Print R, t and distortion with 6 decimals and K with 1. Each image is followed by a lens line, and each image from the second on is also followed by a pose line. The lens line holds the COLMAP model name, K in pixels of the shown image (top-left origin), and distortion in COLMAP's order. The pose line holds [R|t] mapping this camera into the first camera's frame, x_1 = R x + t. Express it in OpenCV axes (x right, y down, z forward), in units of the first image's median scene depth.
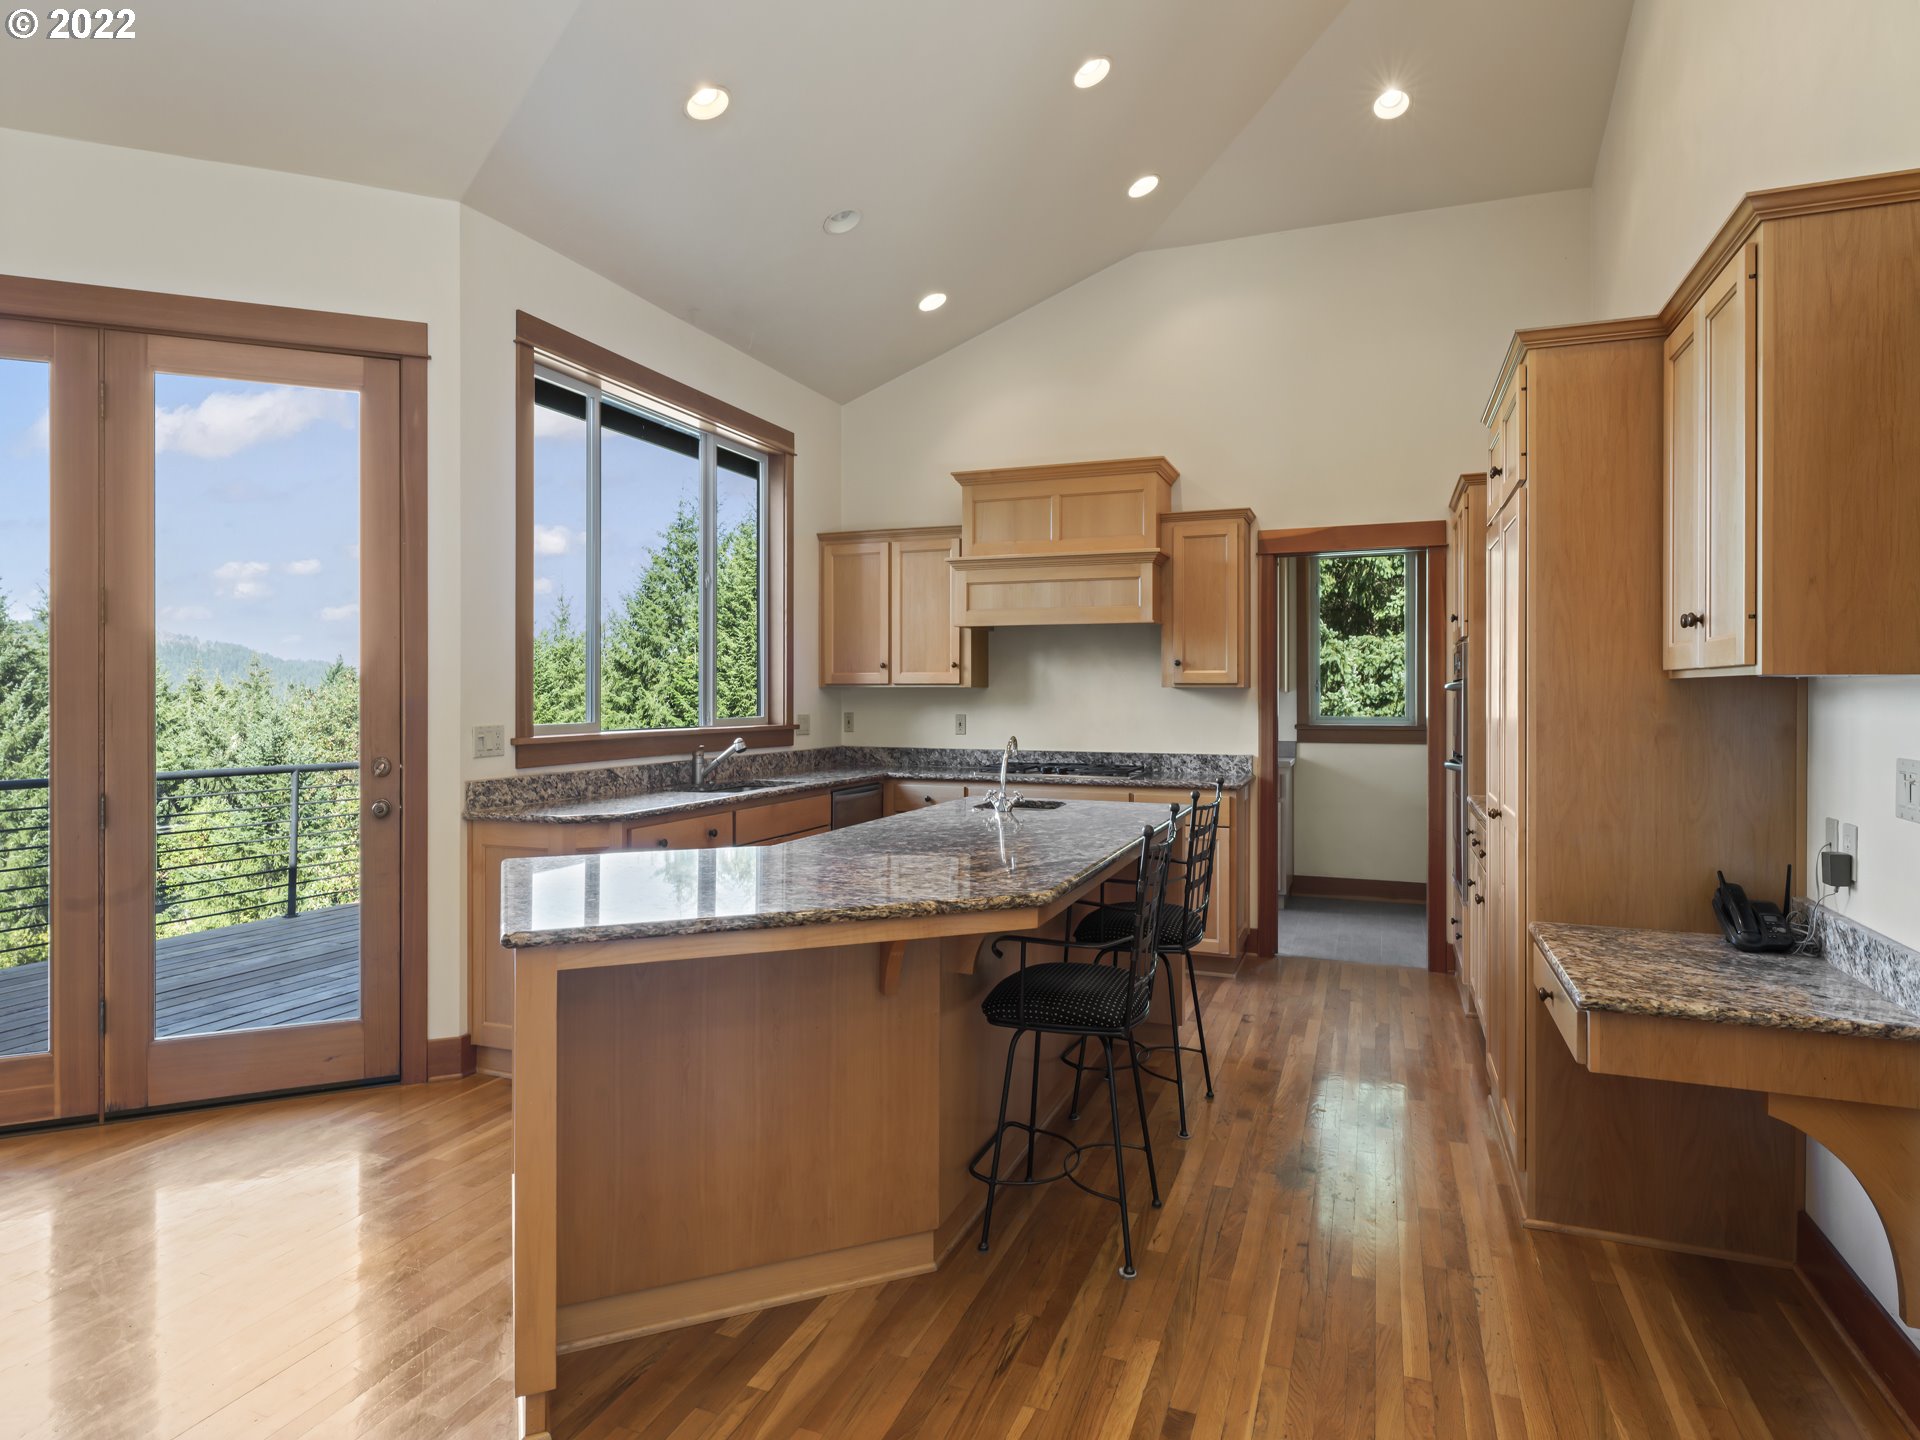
lens RADIAL K [[1071.8, 0, 956.6], [0, 1071.8, 703.3], [0, 0, 1]] dist [-0.003286, -0.000228]
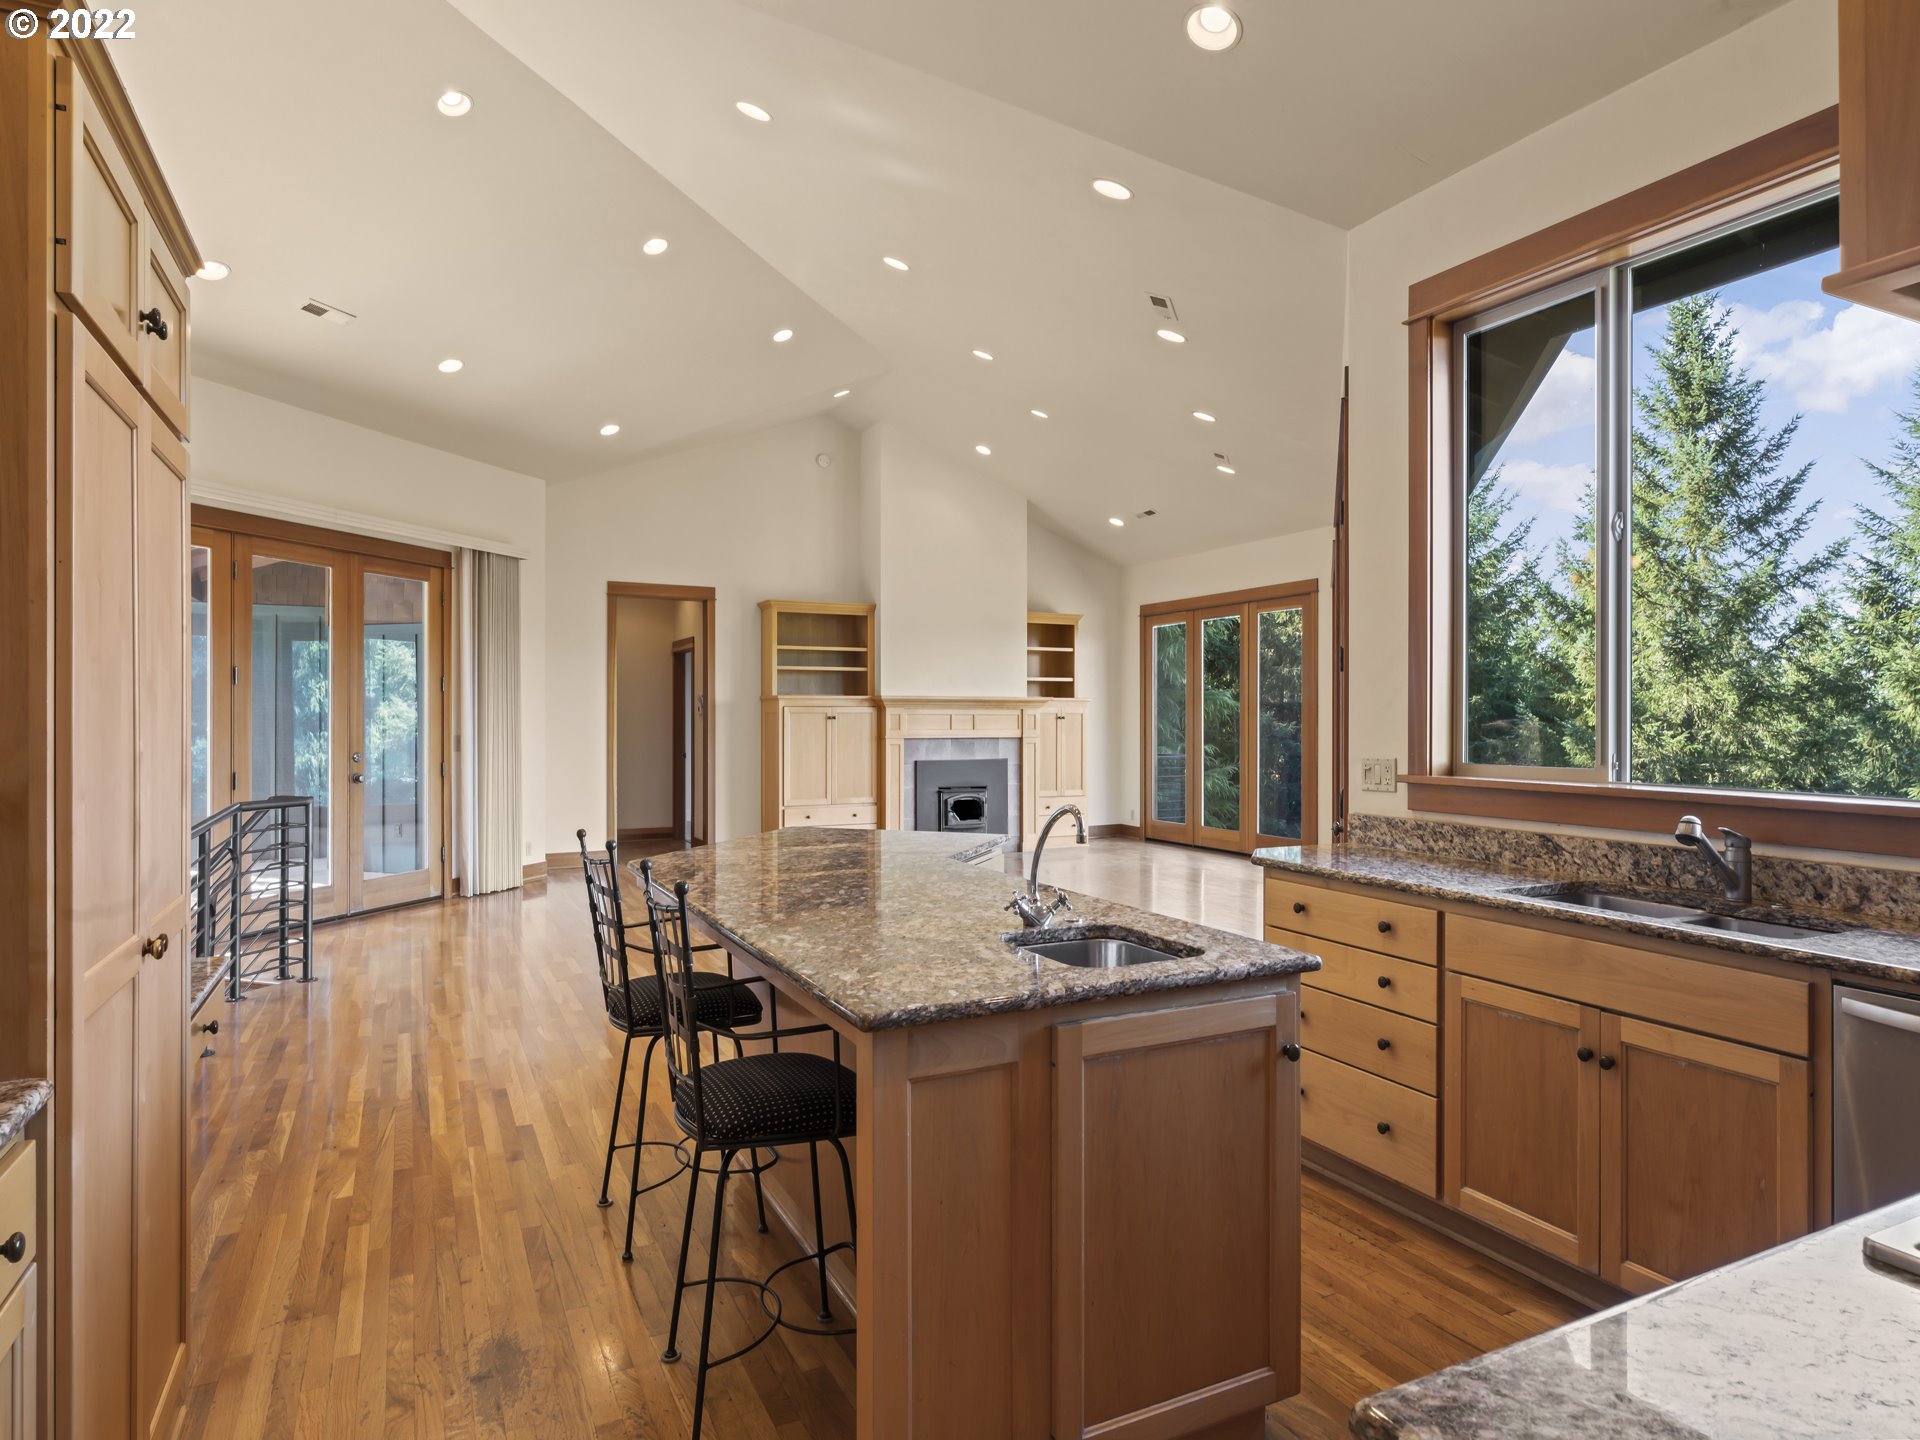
lens RADIAL K [[1099.1, 0, 954.9], [0, 1099.1, 709.4], [0, 0, 1]] dist [0.006037, 0.001294]
pose [[-0.669331, -0.009765, -0.742900, 0.389063], [-0.012728, 0.999918, -0.001676, -0.011080], [0.742855, 0.008333, -0.669401, 1.022703]]
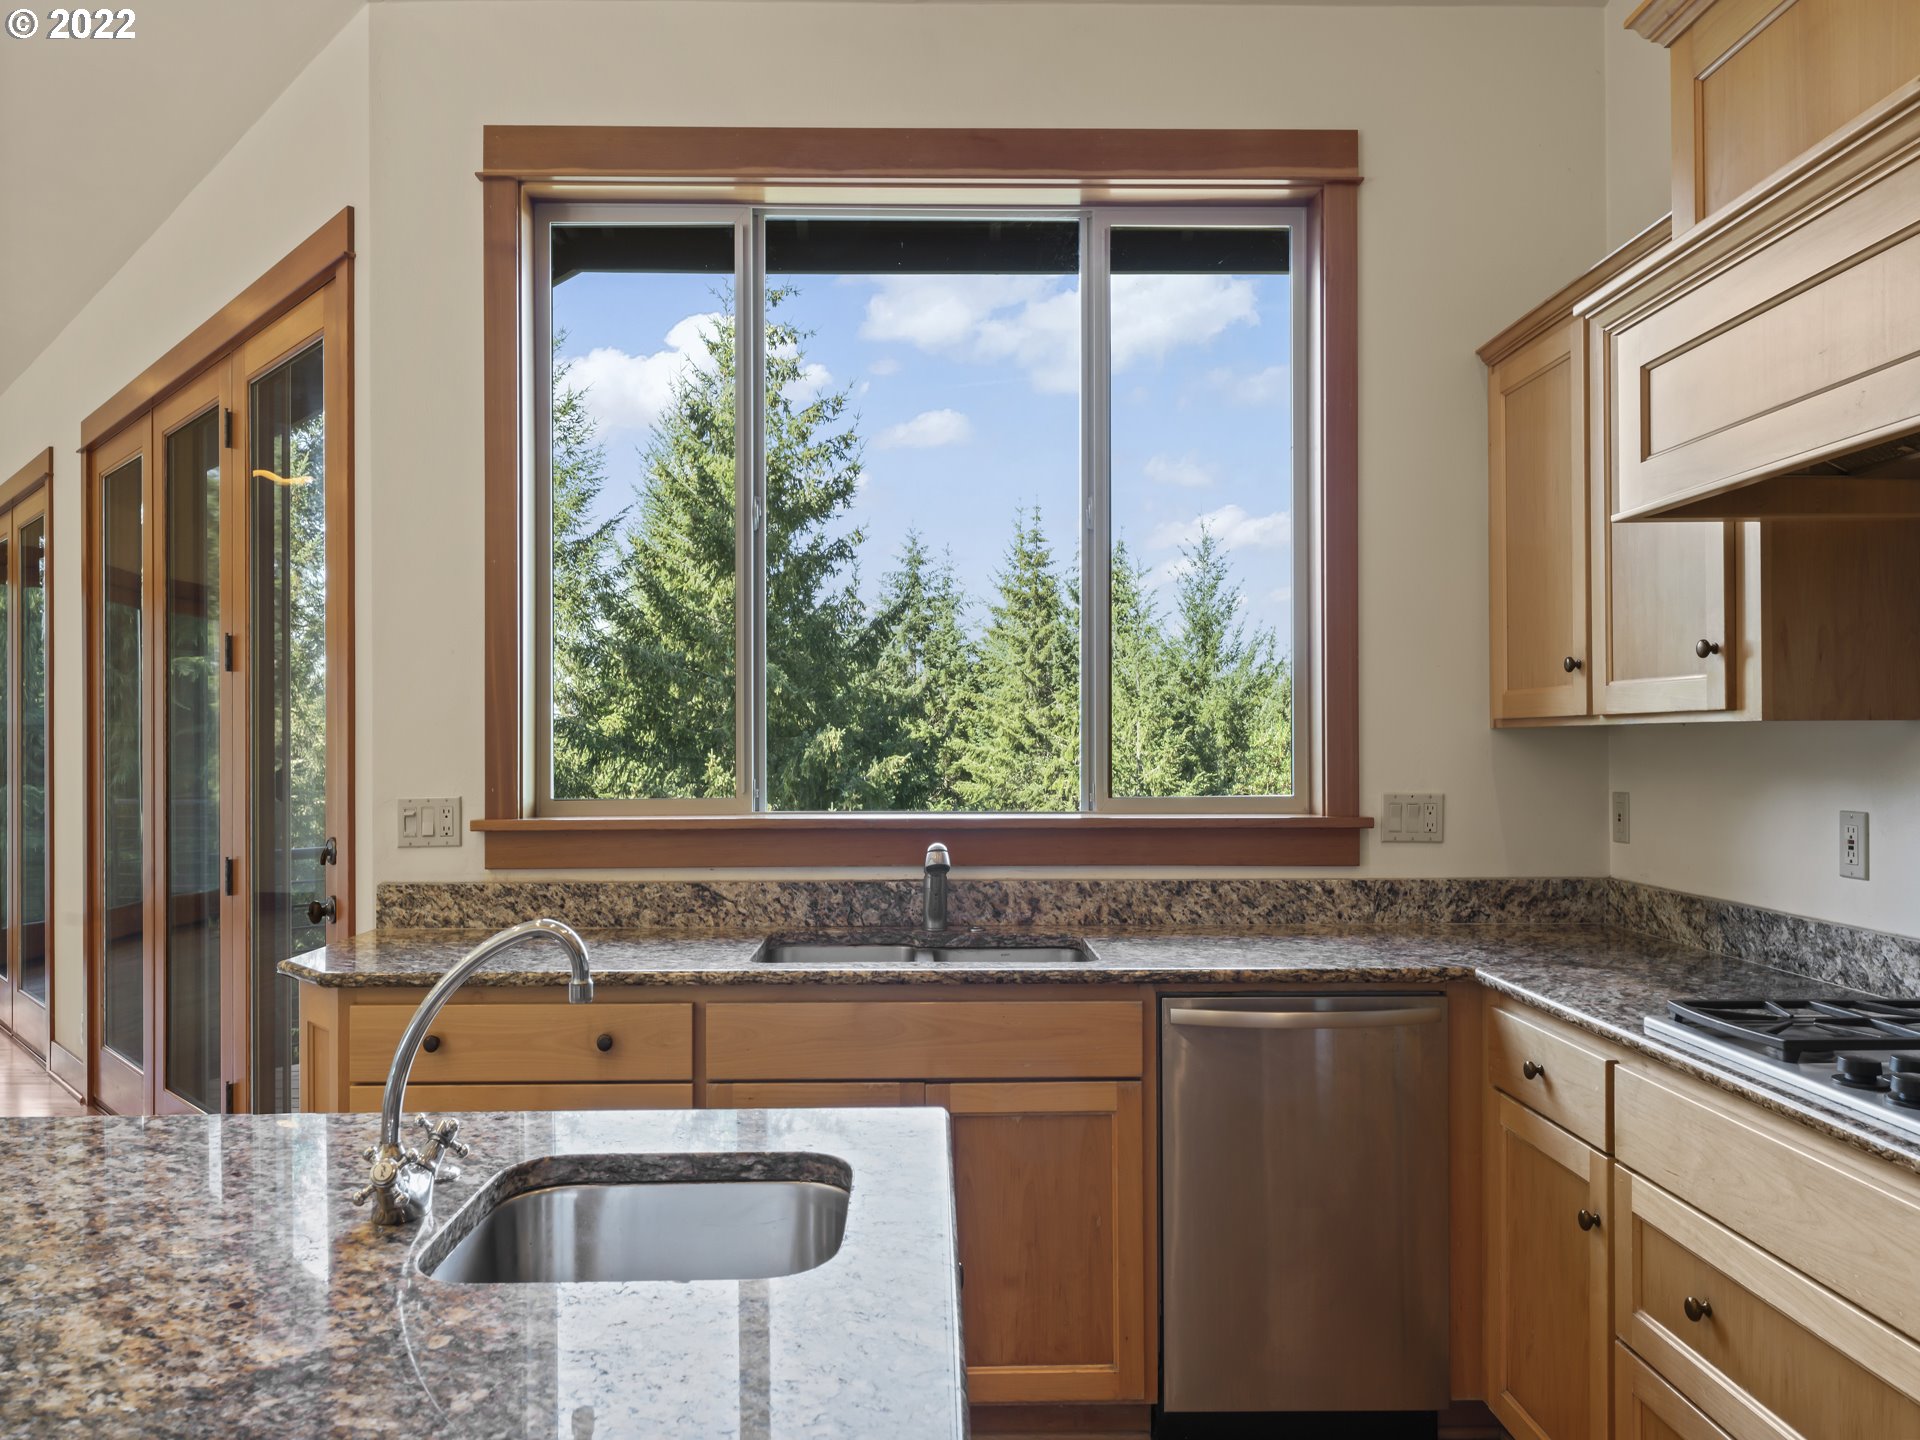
lens RADIAL K [[1251.8, 0, 957.1], [0, 1251.8, 730.9], [0, 0, 1]] dist [0.005131, -0.001893]
pose [[0.381666, -0.011587, -0.924228, 0.275605], [-0.004750, 0.999884, -0.014497, -0.006843], [0.924288, 0.009923, 0.381567, 0.752752]]
